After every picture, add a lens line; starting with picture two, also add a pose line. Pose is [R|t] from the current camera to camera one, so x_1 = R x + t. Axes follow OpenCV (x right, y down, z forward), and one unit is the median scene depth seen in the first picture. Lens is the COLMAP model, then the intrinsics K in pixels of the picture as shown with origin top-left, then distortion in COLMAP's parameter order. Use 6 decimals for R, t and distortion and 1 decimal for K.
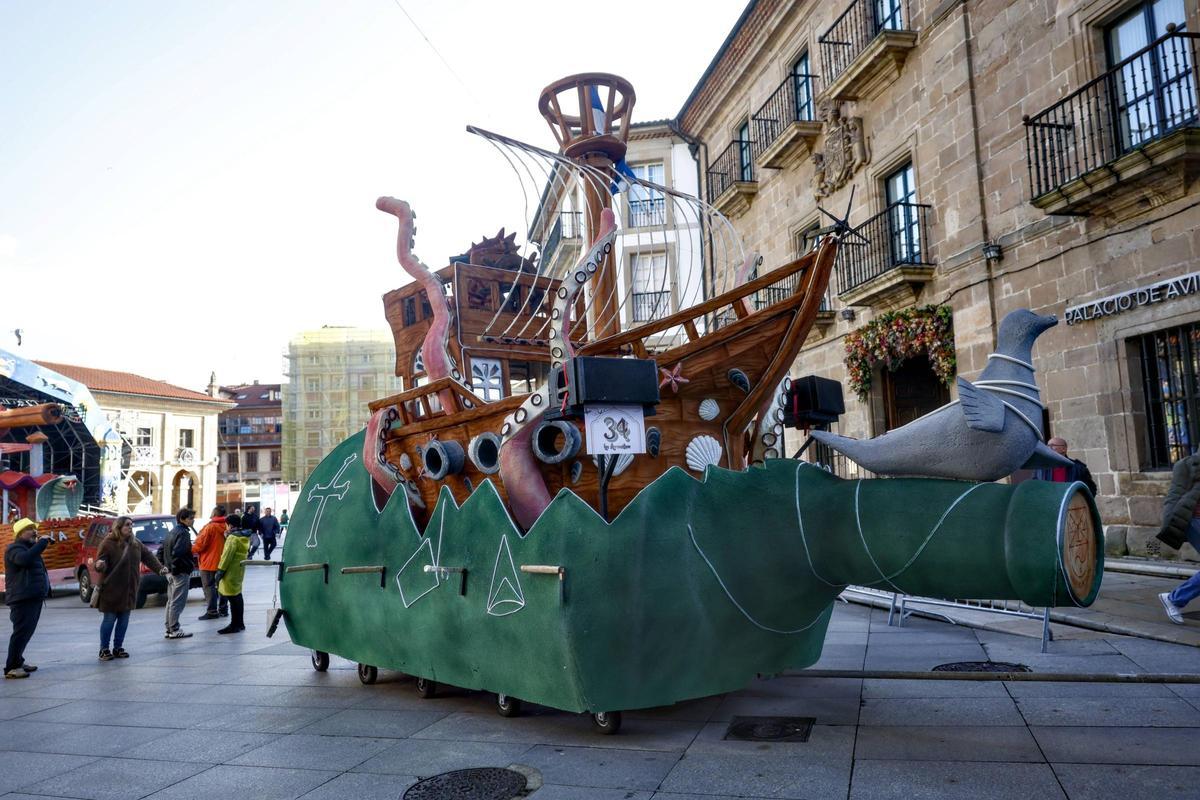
lens RADIAL K [[800.3, 0, 599.4], [0, 800.3, 395.4], [0, 0, 1]] dist [-0.000651, -0.007548]
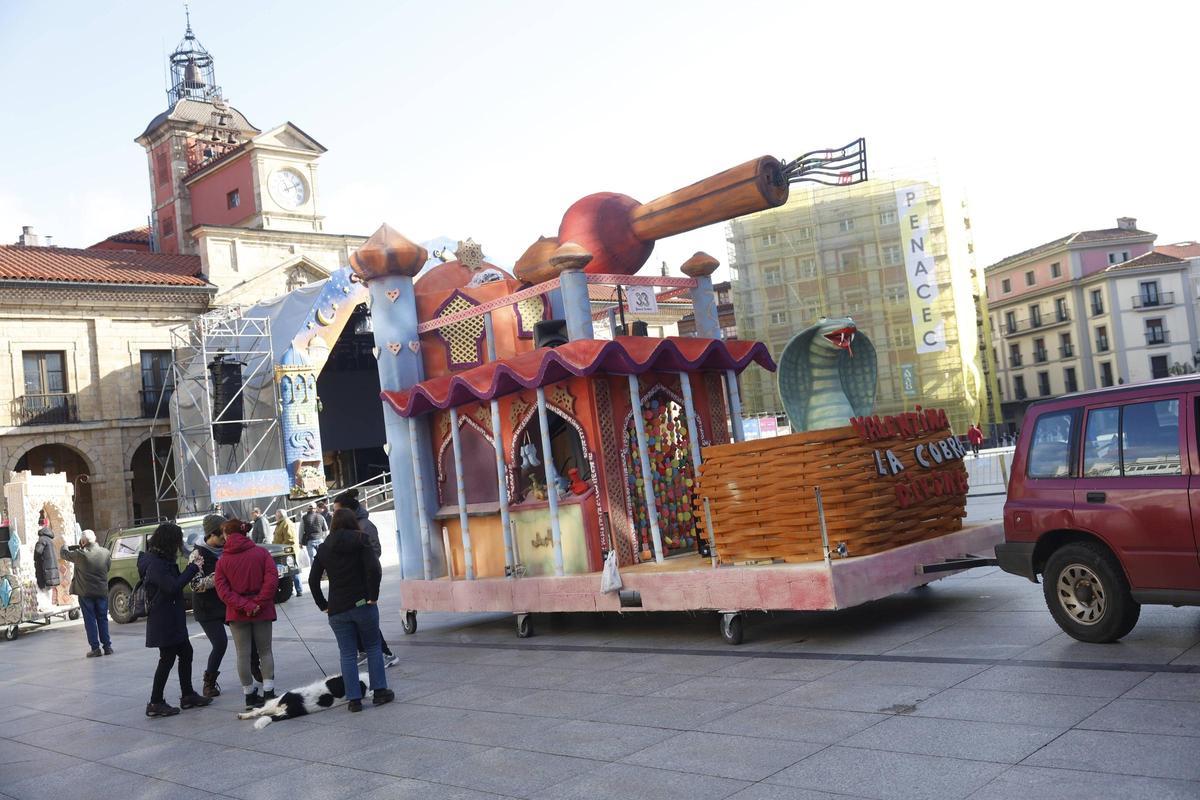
lens RADIAL K [[1055.0, 0, 600.7], [0, 1055.0, 399.5], [0, 0, 1]] dist [0.000362, 0.012921]
pose [[0.904595, -0.085850, -0.417537, -0.607502], [0.121735, 0.990746, 0.060031, 0.102648], [0.408520, -0.105133, 0.906675, 0.503896]]
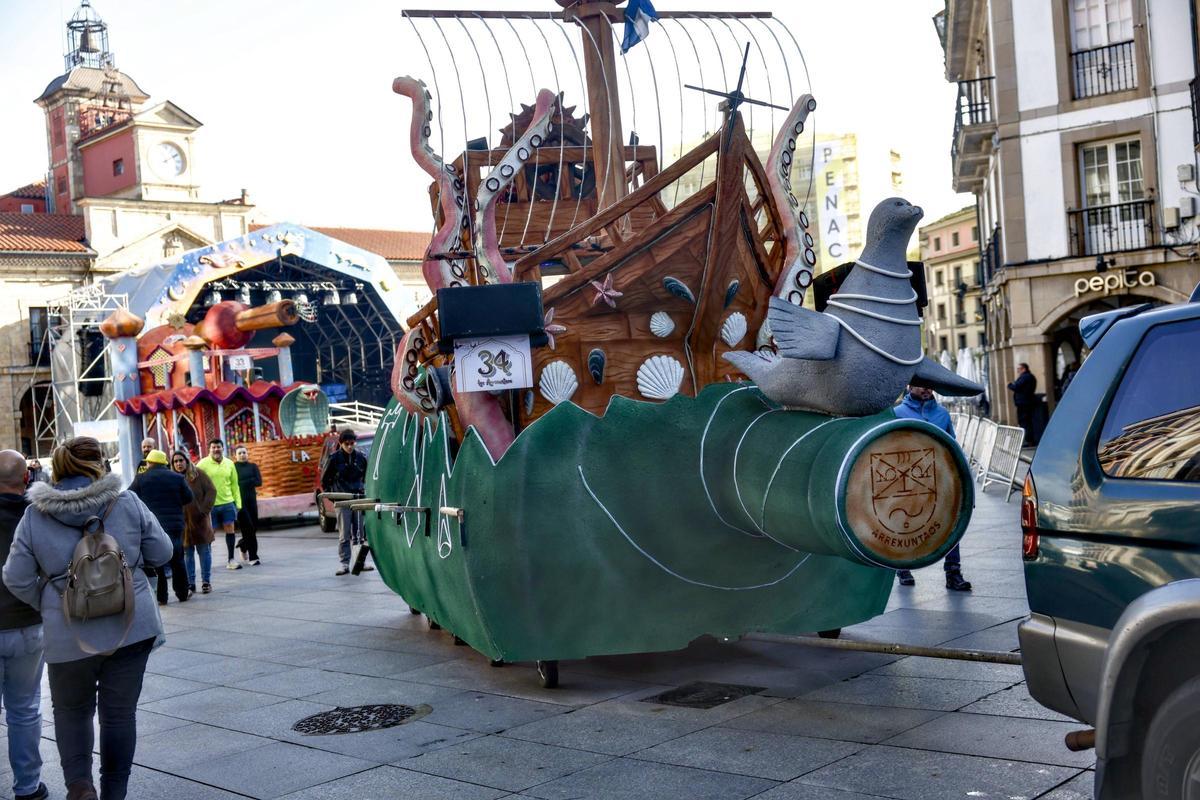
lens RADIAL K [[1268.6, 0, 600.2], [0, 1268.6, 403.3], [0, 0, 1]] dist [0.008123, 0.000000]
pose [[0.898126, -0.021233, -0.439225, 0.220787], [0.084300, 0.988621, 0.124584, -0.023800], [0.431581, -0.148919, 0.889697, -0.070505]]
